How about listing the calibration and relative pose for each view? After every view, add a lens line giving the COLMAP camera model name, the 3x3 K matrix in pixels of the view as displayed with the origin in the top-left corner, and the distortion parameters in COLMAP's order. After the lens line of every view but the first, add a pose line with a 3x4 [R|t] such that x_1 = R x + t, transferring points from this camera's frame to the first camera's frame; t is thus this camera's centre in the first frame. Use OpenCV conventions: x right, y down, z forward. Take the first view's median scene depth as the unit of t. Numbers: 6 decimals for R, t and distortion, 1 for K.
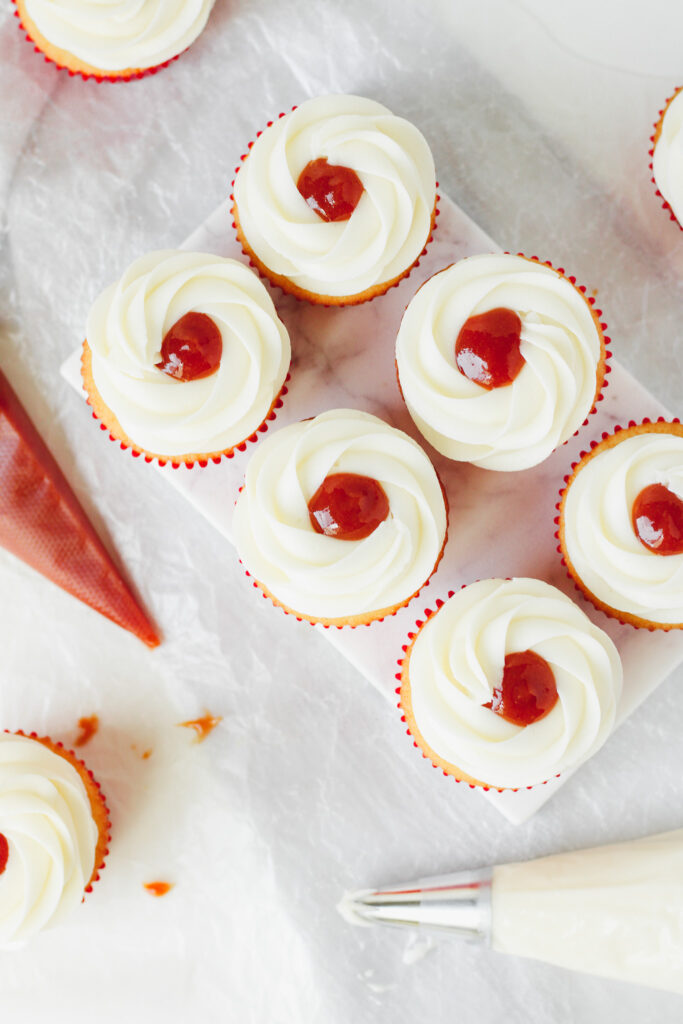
lens RADIAL K [[2511.0, 0, 341.5], [0, 2511.0, 512.0], [0, 0, 1]] dist [-0.039893, -0.498315]
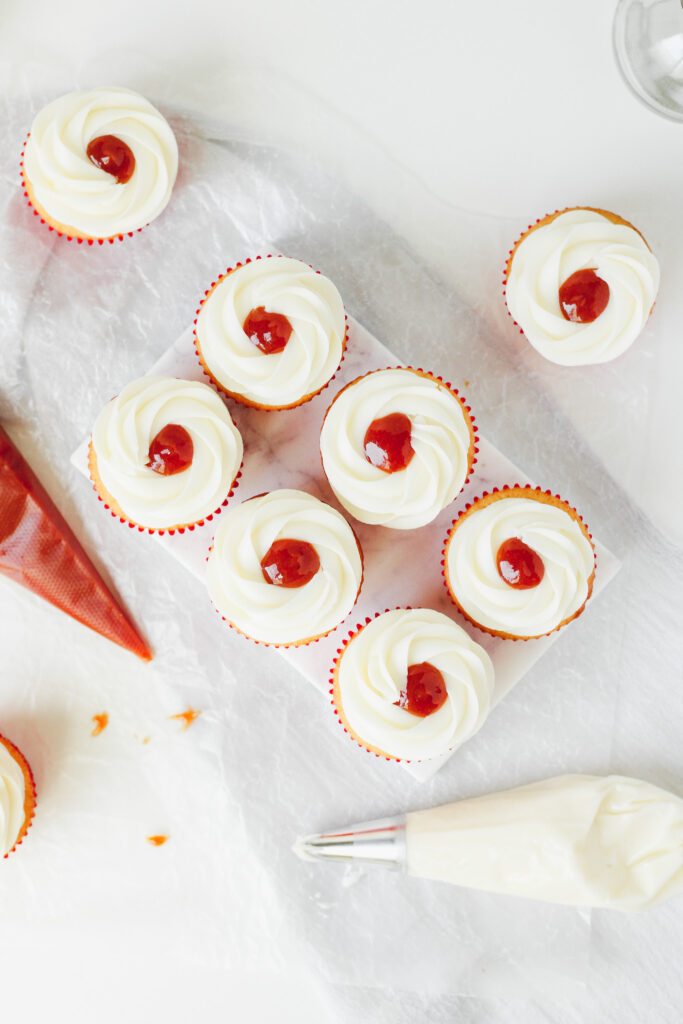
lens RADIAL K [[2511.0, 0, 341.5], [0, 2511.0, 512.0], [0, 0, 1]] dist [-0.039893, -0.498315]
pose [[0.998811, -0.038883, 0.029403, -0.007928], [0.037248, 0.997833, 0.054232, -0.095991], [-0.031448, -0.053073, 0.998095, -0.343334]]
